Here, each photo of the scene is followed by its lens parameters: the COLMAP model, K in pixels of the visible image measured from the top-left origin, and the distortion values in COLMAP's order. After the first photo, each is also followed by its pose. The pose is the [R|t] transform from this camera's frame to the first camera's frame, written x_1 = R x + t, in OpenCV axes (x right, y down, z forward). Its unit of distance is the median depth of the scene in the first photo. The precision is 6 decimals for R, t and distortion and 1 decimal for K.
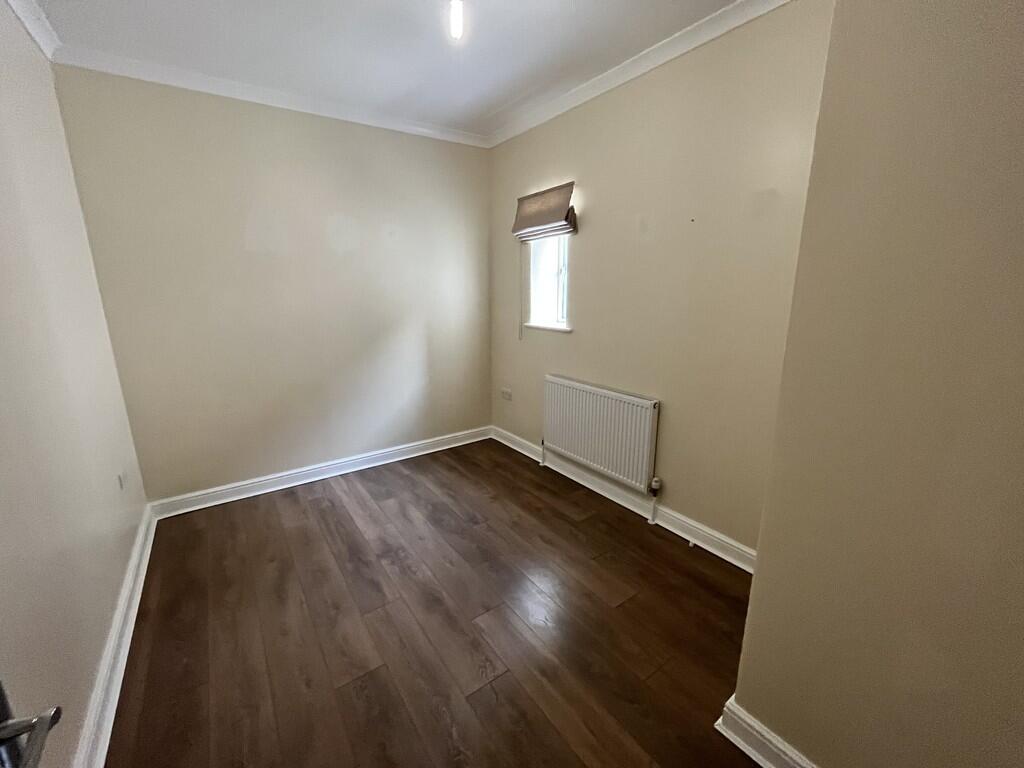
lens RADIAL K [[413.6, 0, 515.5], [0, 413.6, 388.2], [0, 0, 1]] dist [-0.002802, 0.000314]
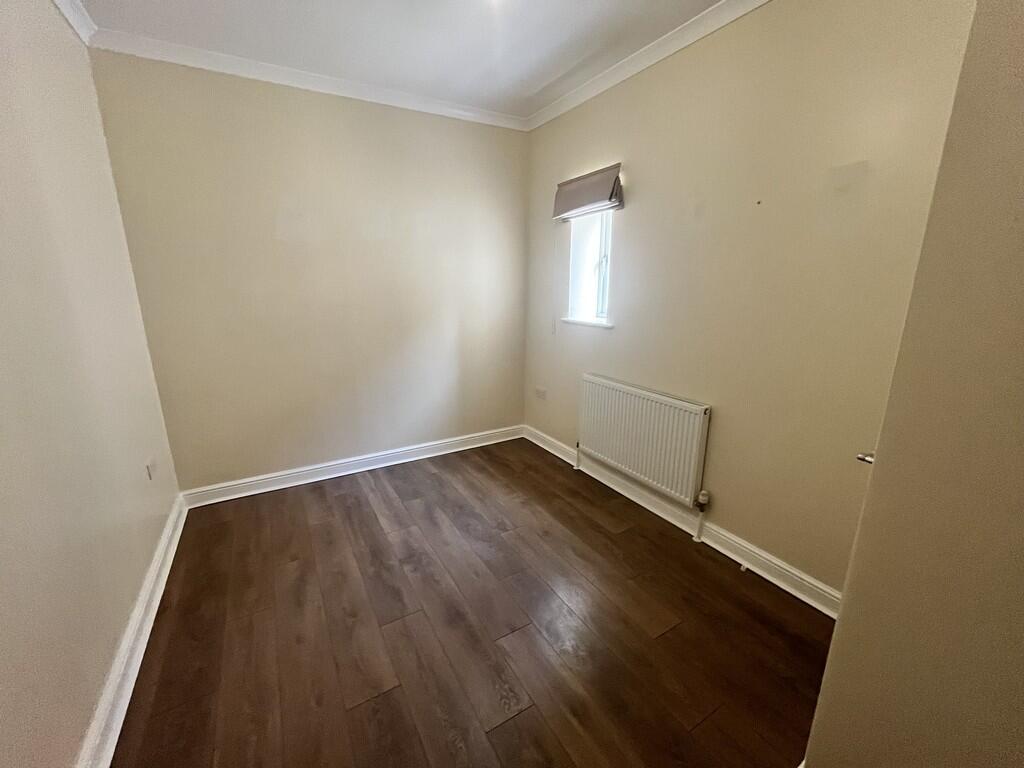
lens RADIAL K [[413.6, 0, 514.5], [0, 413.6, 387.8], [0, 0, 1]] dist [-0.002802, 0.000314]
pose [[0.996050, 0.027078, -0.084563, -0.001540], [-0.026187, 0.999589, 0.011629, -0.009430], [0.084843, -0.009369, 0.996350, 0.074761]]
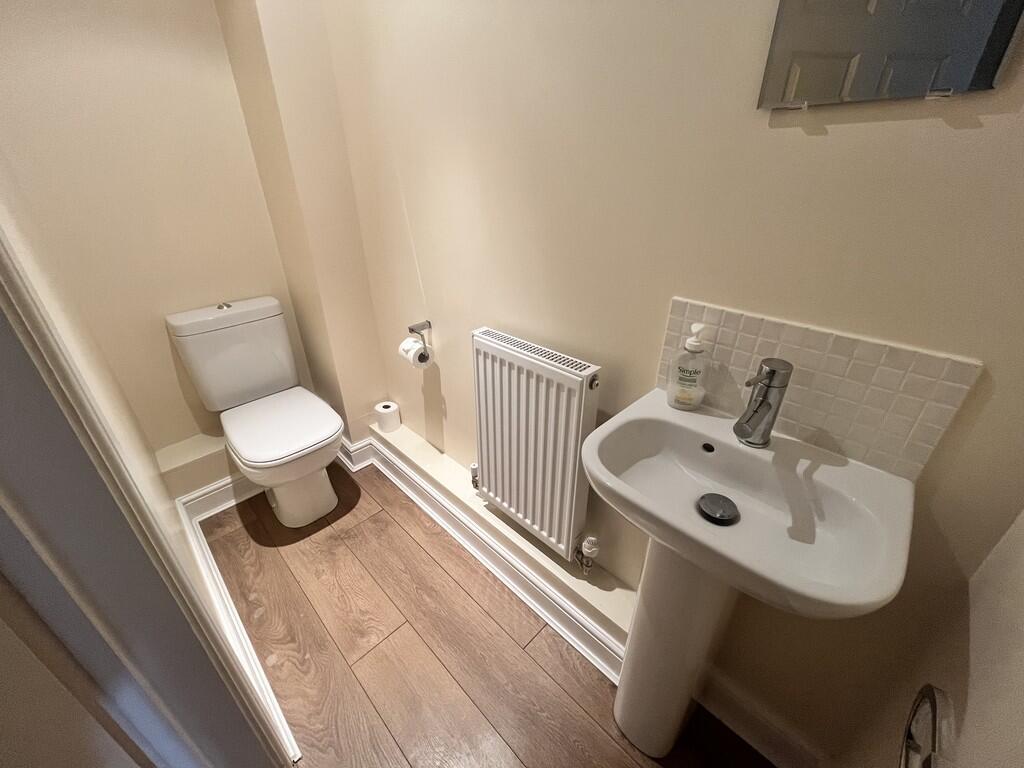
lens RADIAL K [[413.6, 0, 509.5], [0, 413.6, 380.9], [0, 0, 1]] dist [-0.002802, 0.000314]
pose [[0.984846, -0.079913, 0.153925, 0.217714], [0.041619, 0.970481, 0.237561, -0.053659], [-0.168366, -0.227555, 0.959099, 0.689306]]
